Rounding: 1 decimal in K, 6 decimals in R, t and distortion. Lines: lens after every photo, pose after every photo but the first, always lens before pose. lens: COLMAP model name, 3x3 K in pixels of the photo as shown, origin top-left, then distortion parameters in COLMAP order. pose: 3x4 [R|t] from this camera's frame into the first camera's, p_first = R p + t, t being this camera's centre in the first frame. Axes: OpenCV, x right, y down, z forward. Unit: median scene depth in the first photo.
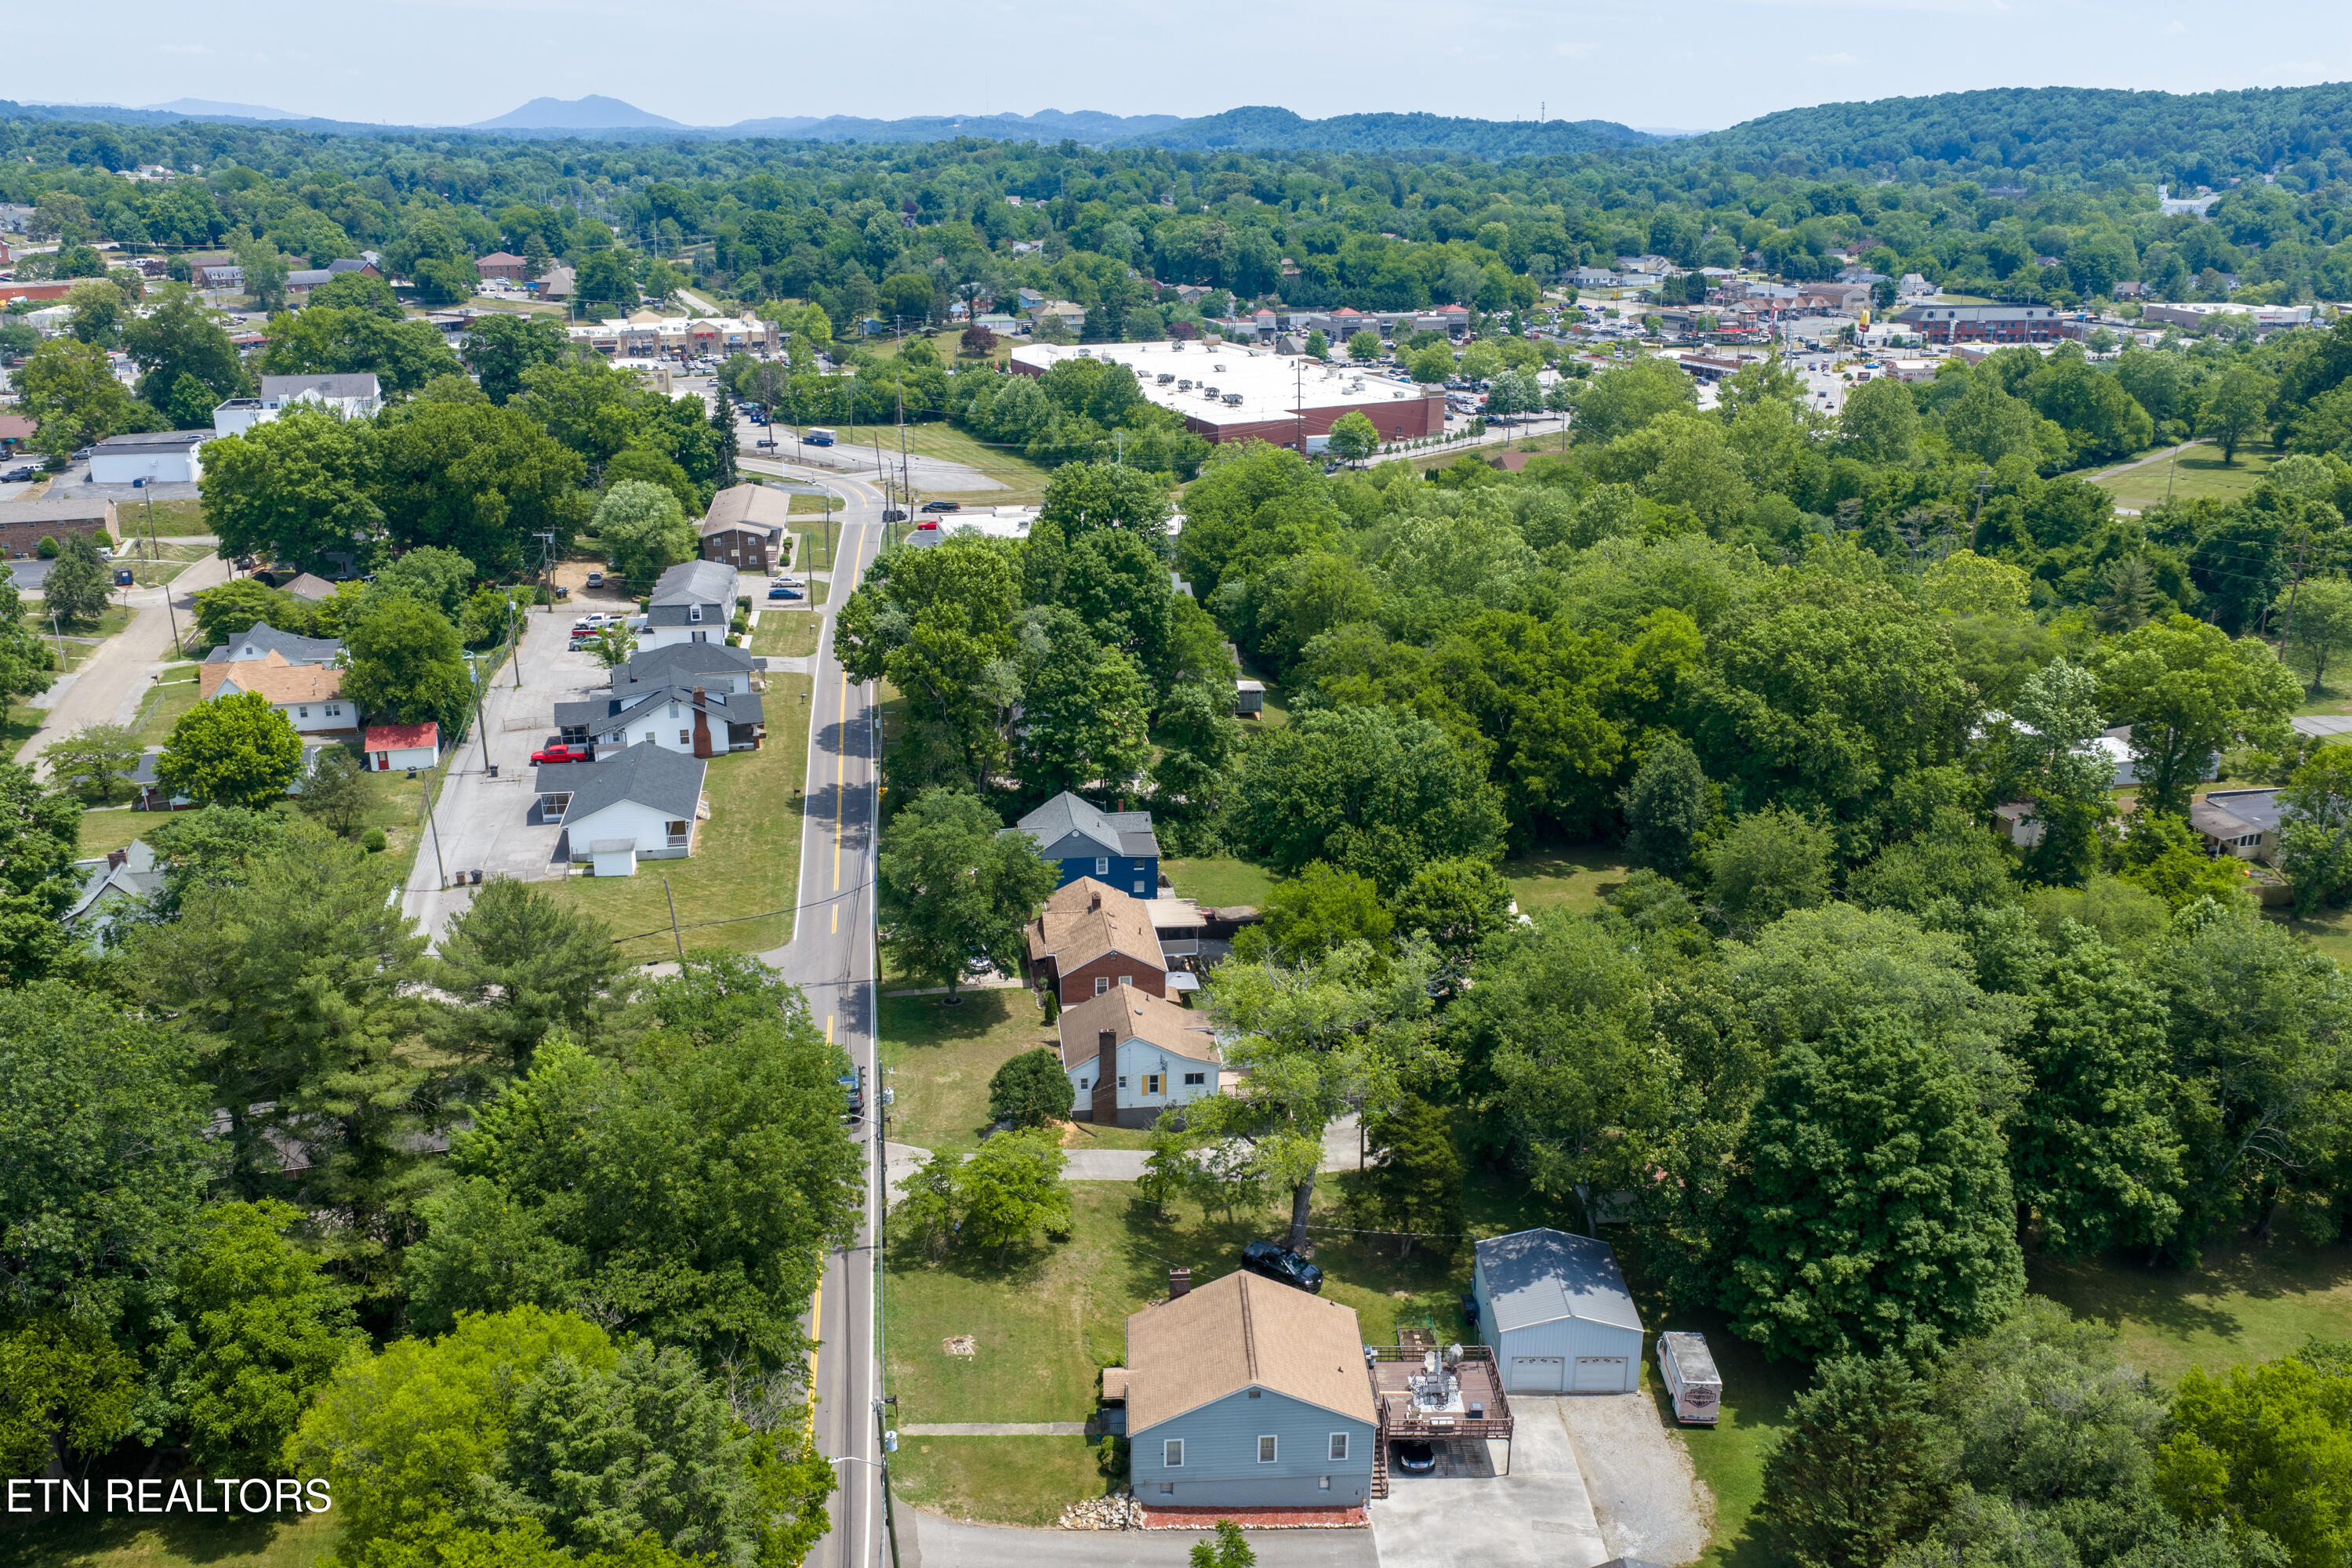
lens RADIAL K [[1952.6, 0, 1167.2], [0, 1952.6, 773.6], [0, 0, 1]] dist [0.013675, -0.018449]
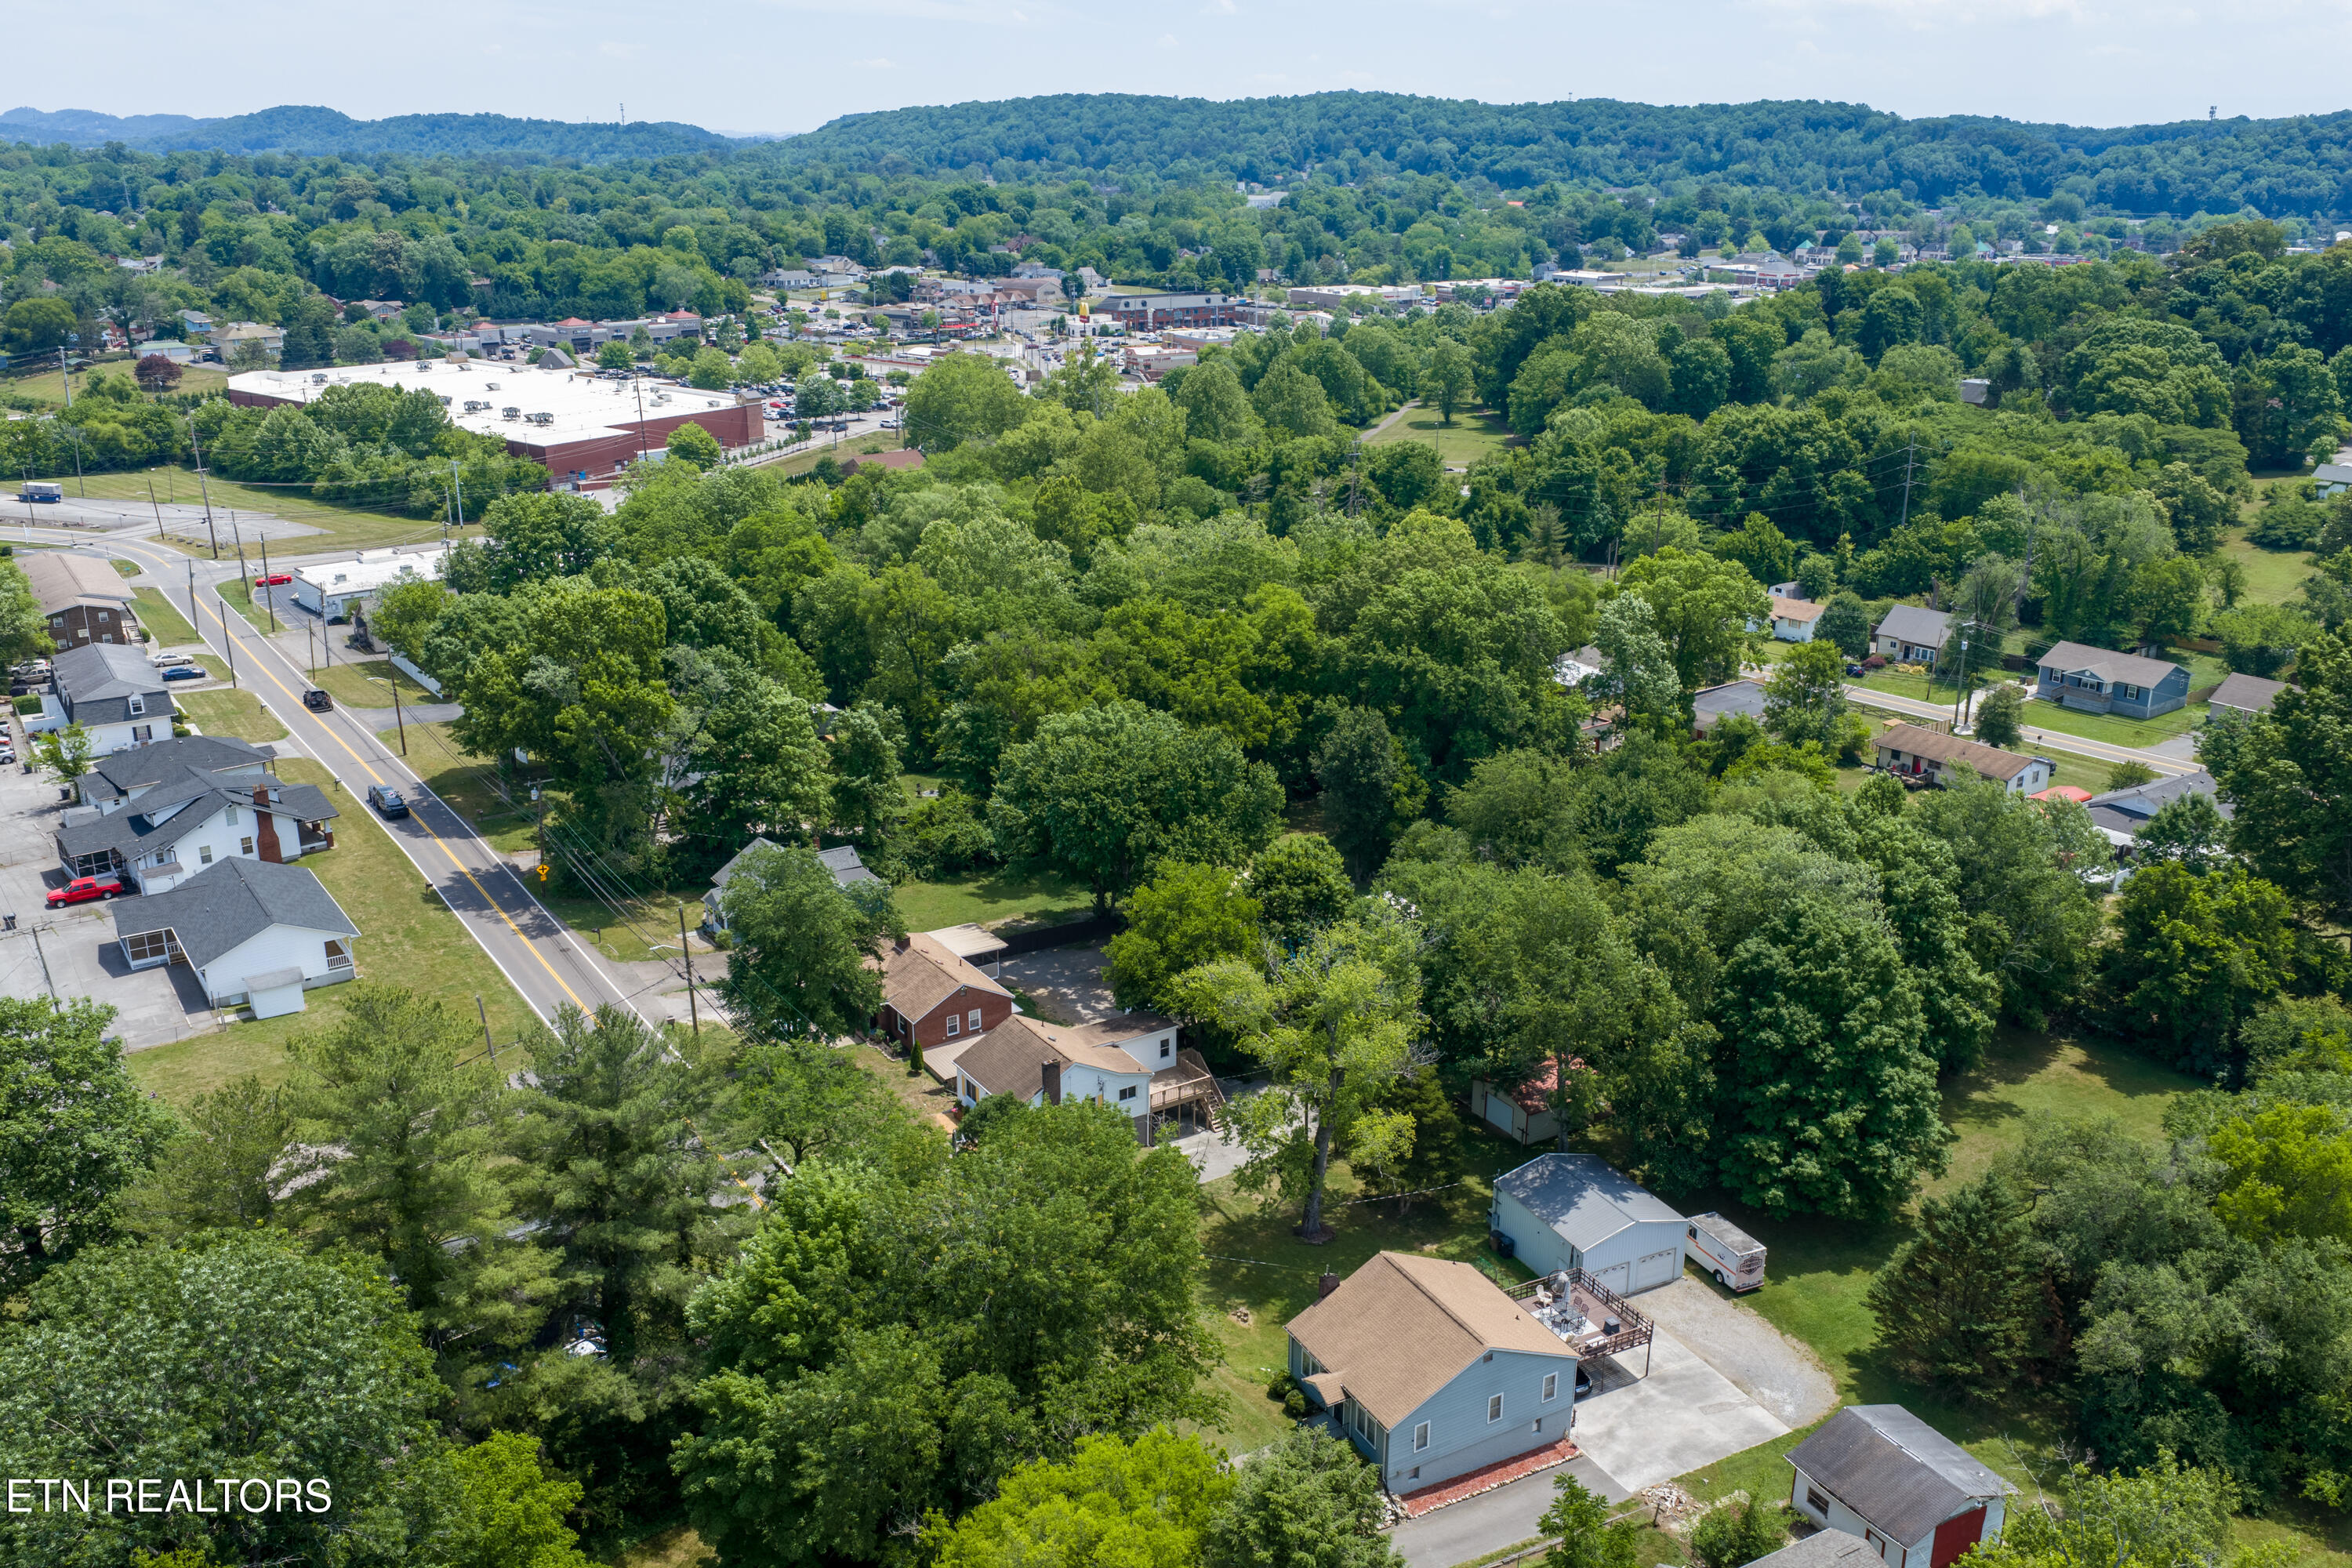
lens RADIAL K [[1952.6, 0, 1185.0], [0, 1952.6, 790.8], [0, 0, 1]] dist [0.013675, -0.018449]
pose [[0.898268, -0.139871, 0.416595, -0.099821], [0.137042, 0.989879, 0.036859, -0.007667], [-0.417534, 0.023981, 0.908345, 0.026094]]
